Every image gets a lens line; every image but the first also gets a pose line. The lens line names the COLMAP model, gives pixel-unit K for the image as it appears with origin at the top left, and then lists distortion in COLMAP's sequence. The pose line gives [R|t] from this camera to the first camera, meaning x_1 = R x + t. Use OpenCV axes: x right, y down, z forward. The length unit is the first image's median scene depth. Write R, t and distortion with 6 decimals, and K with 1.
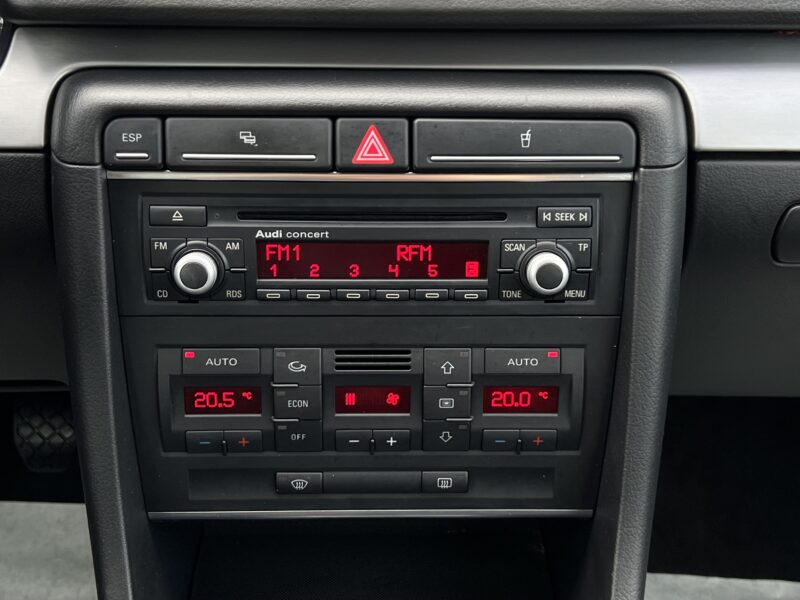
lens RADIAL K [[1051.5, 0, 397.3], [0, 1051.5, 306.4], [0, 0, 1]] dist [0.119672, 0.000000]
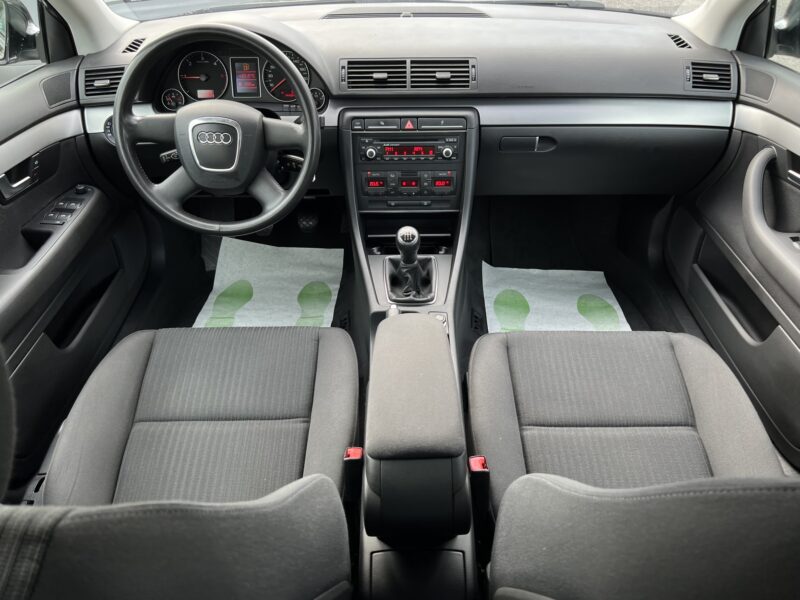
lens RADIAL K [[610.3, 0, 403.2], [0, 610.3, 308.0], [0, 0, 1]] dist [0.030800, -0.024414]
pose [[0.999834, -0.007200, -0.016743, -0.009424], [0.009231, 0.992172, 0.124534, 0.298682], [0.015715, -0.124668, 0.992074, -1.687827]]
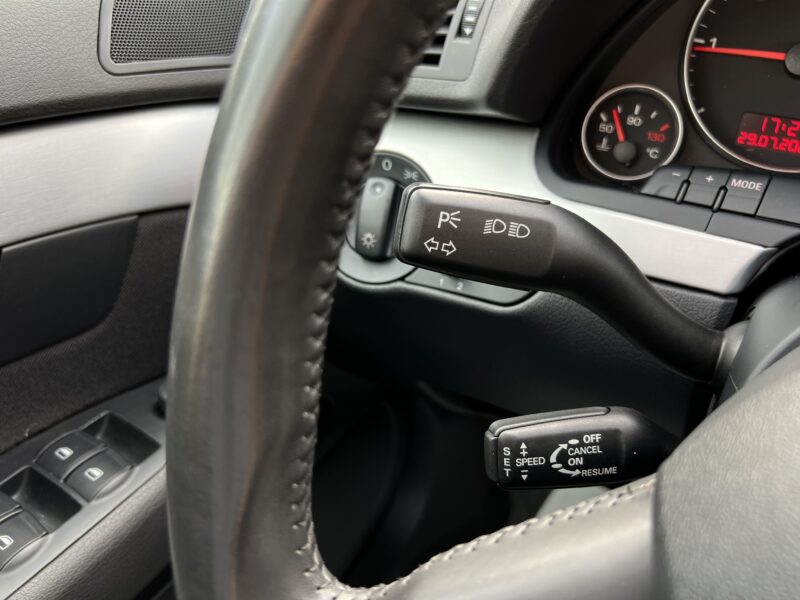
lens RADIAL K [[610.3, 0, 406.5], [0, 610.3, 303.2], [0, 0, 1]] dist [0.030800, -0.024414]
pose [[0.836119, 0.283736, -0.469467, -0.903360], [-0.266190, 0.958182, 0.105021, -0.122421], [0.479633, 0.037158, 0.876682, 0.435708]]
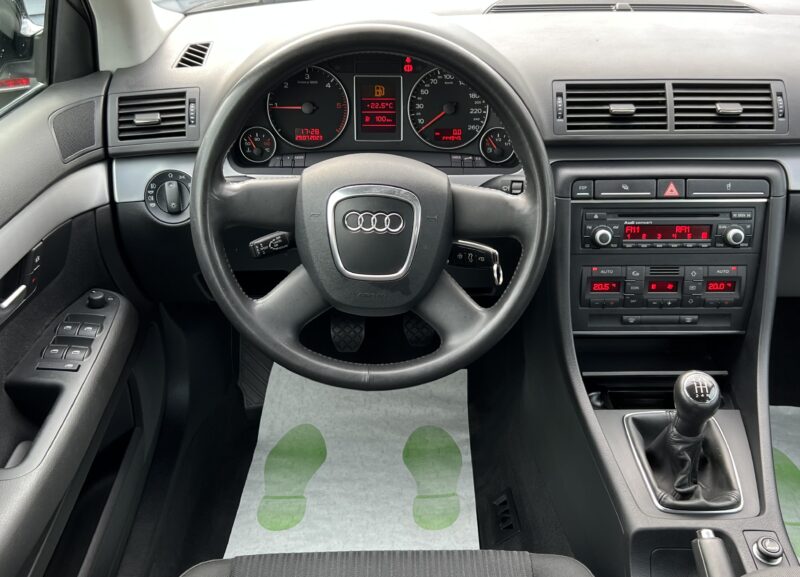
lens RADIAL K [[879.1, 0, 418.6], [0, 879.1, 282.7], [0, 0, 1]] dist [0.043439, 0.000000]
pose [[0.999967, -0.005215, 0.006235, -0.653757], [0.005247, 0.999973, -0.005147, 0.089182], [-0.006208, 0.005179, 0.999967, -1.188573]]
